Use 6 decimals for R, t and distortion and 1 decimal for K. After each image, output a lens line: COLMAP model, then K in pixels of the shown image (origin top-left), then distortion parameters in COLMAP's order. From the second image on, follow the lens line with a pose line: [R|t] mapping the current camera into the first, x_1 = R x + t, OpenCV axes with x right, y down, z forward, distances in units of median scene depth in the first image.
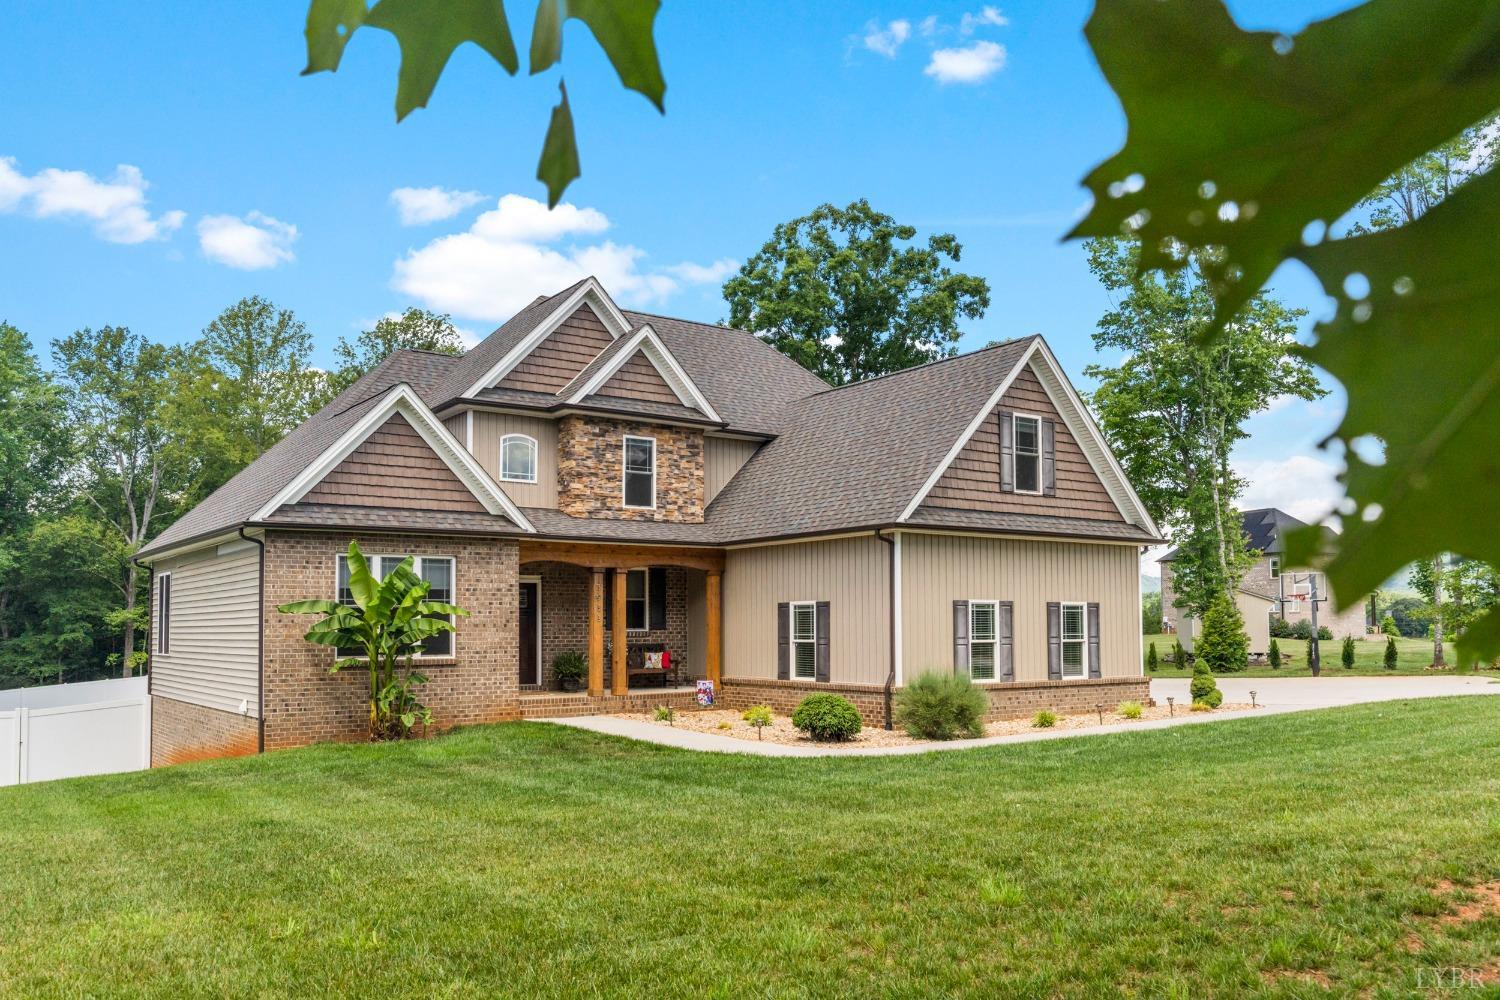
lens RADIAL K [[1160.0, 0, 746.7], [0, 1160.0, 537.2], [0, 0, 1]] dist [0.001425, -0.007471]
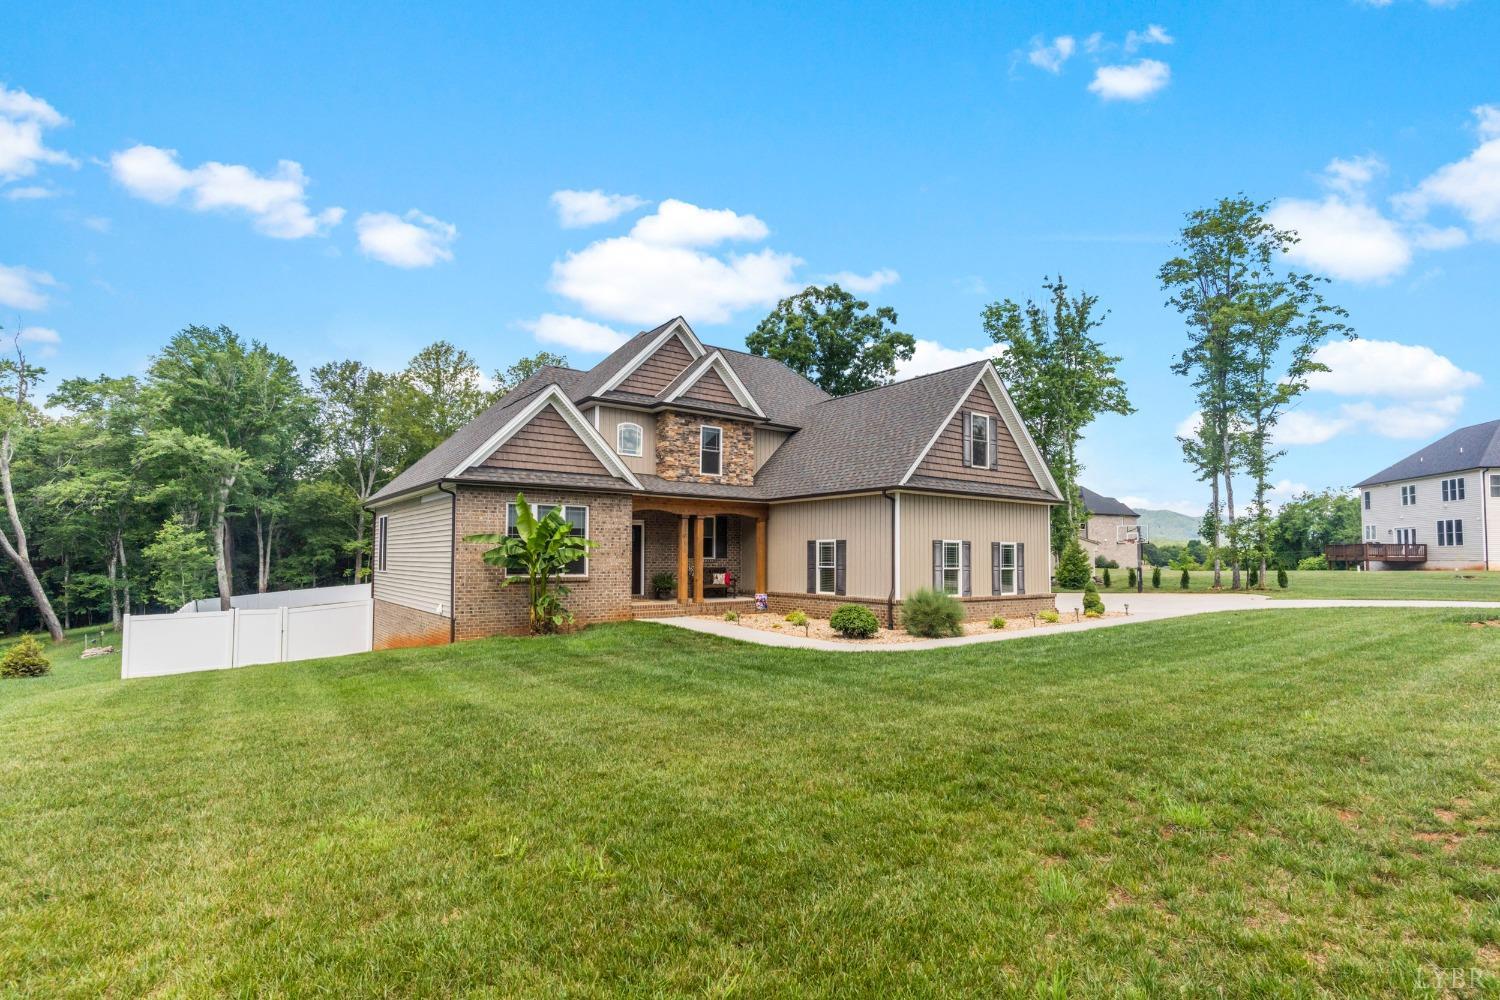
lens RADIAL K [[713.2, 0, 754.6], [0, 713.2, 504.4], [0, 0, 1]] dist [0.000185, 0.000373]
pose [[0.999783, 0.012406, 0.016713, -0.054412], [-0.012484, 0.999912, 0.004544, 0.007726], [-0.016655, -0.004751, 0.999850, 0.102505]]
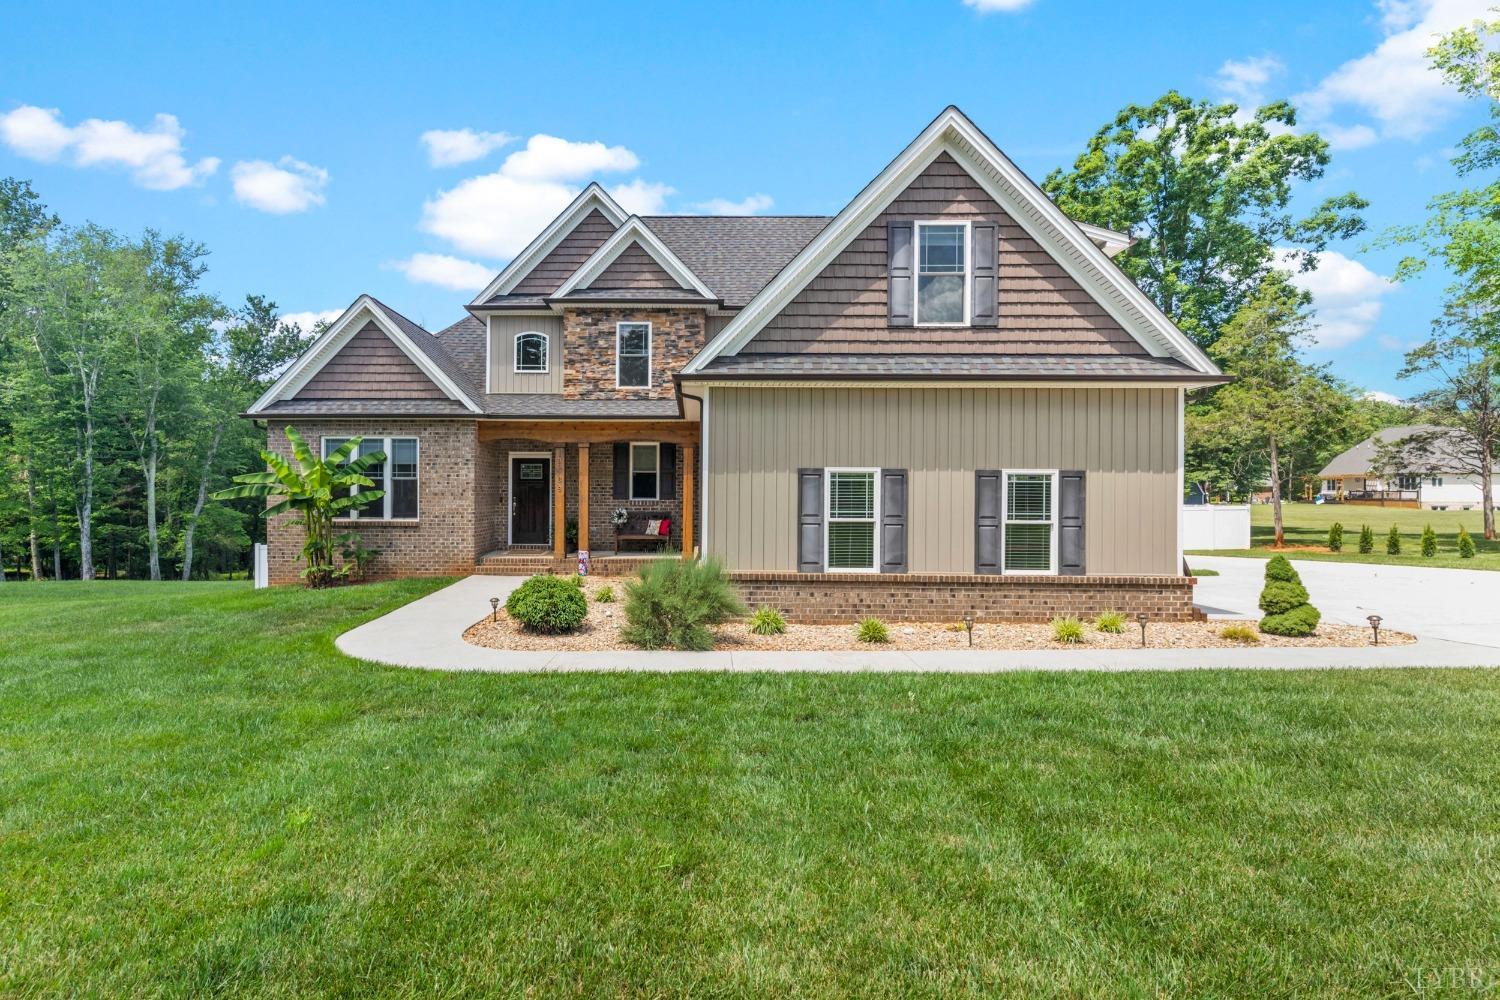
lens RADIAL K [[732.7, 0, 703.7], [0, 732.7, 477.2], [0, 0, 1]] dist [-0.000369, 0.000187]
pose [[0.805022, -0.003964, -0.593232, 0.386905], [0.037555, 0.998312, 0.044292, 0.032123], [0.592055, -0.057935, 0.803812, 0.503009]]
